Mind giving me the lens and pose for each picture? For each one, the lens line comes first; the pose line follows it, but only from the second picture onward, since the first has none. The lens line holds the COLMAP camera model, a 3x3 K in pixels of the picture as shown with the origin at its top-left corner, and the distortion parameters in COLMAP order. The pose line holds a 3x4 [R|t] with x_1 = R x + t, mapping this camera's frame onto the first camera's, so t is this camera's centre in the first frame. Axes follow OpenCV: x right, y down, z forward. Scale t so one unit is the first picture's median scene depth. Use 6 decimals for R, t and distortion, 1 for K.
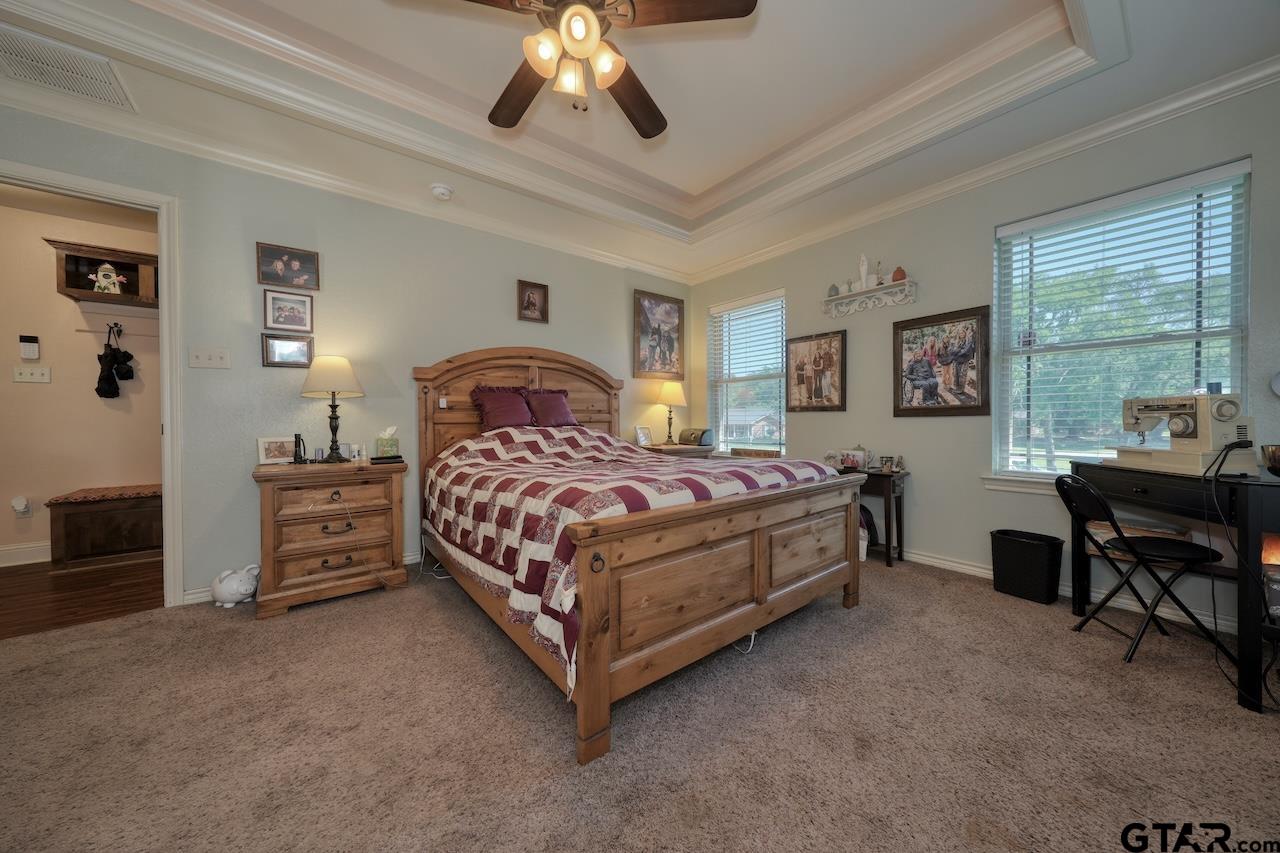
lens RADIAL K [[432.7, 0, 641.8], [0, 432.7, 426.1], [0, 0, 1]] dist [-0.006884, 0.001369]
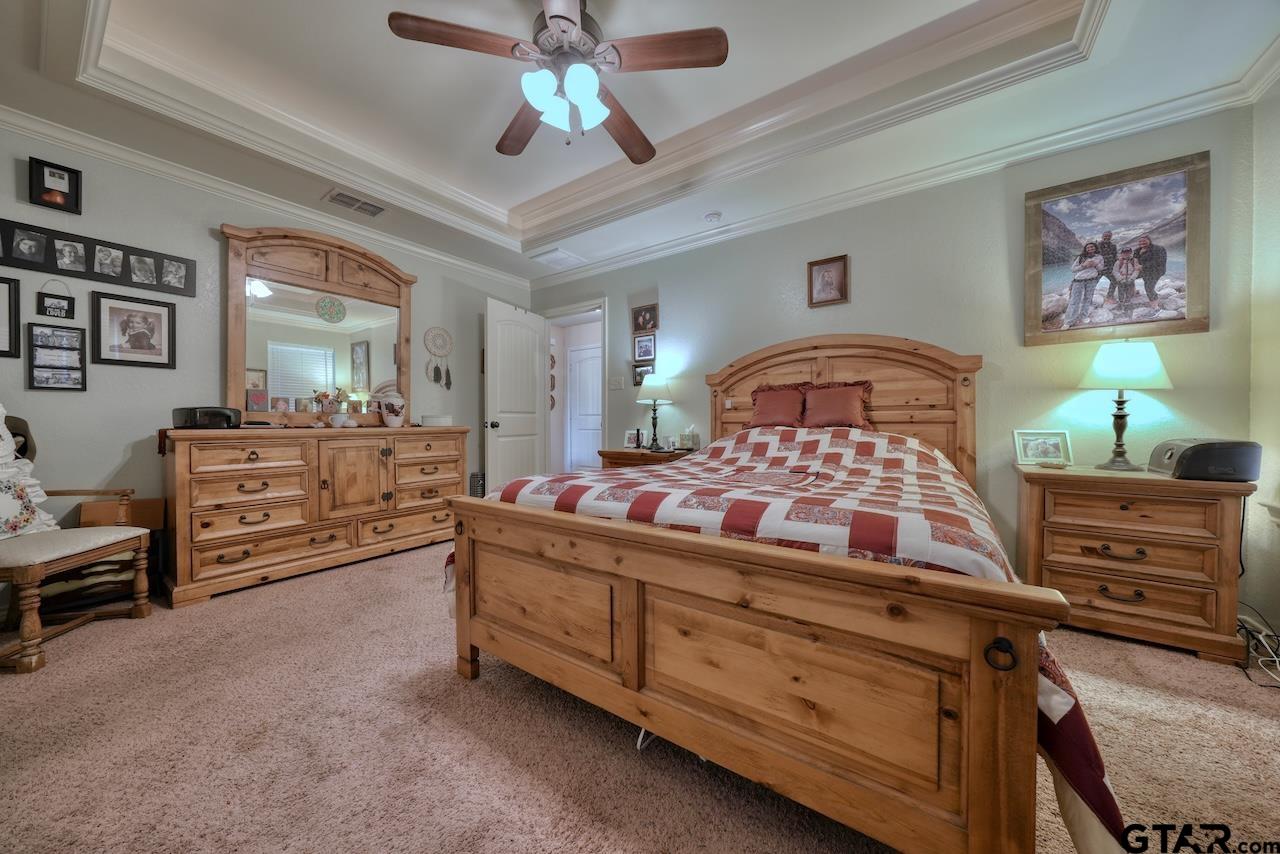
lens RADIAL K [[432.7, 0, 641.8], [0, 432.7, 426.6], [0, 0, 1]] dist [-0.006884, 0.001369]
pose [[0.281799, 0.017358, -0.959316, 0.457620], [-0.012027, 0.999822, 0.014558, -0.007844], [0.959398, 0.007435, 0.281957, 0.400695]]
